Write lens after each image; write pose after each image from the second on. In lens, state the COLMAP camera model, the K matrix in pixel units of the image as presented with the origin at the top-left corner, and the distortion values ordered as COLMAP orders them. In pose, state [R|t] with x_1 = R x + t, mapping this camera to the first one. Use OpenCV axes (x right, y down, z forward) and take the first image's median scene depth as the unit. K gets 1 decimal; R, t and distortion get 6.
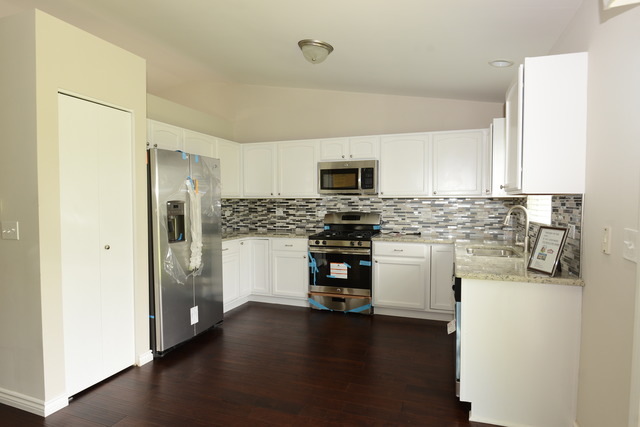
lens RADIAL K [[344.7, 0, 320.5], [0, 344.7, 214.1], [0, 0, 1]] dist [-0.012128, -0.002136]
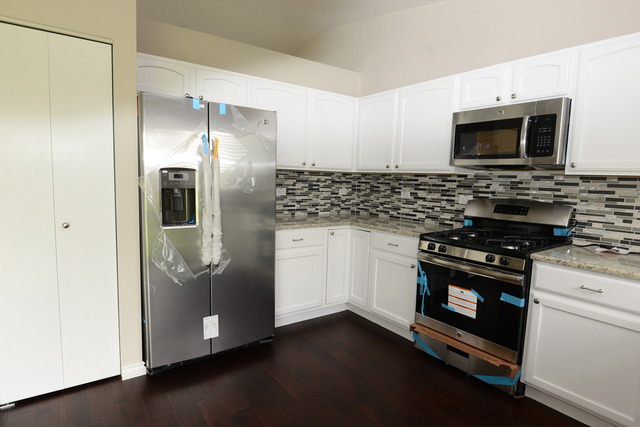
lens RADIAL K [[348.6, 0, 318.2], [0, 348.6, 215.7], [0, 0, 1]] dist [-0.016563, -0.005291]
pose [[0.831050, 0.087132, -0.549330, 0.146934], [-0.052220, 0.995514, 0.078903, -0.008571], [0.553741, -0.036887, 0.831872, 0.367988]]
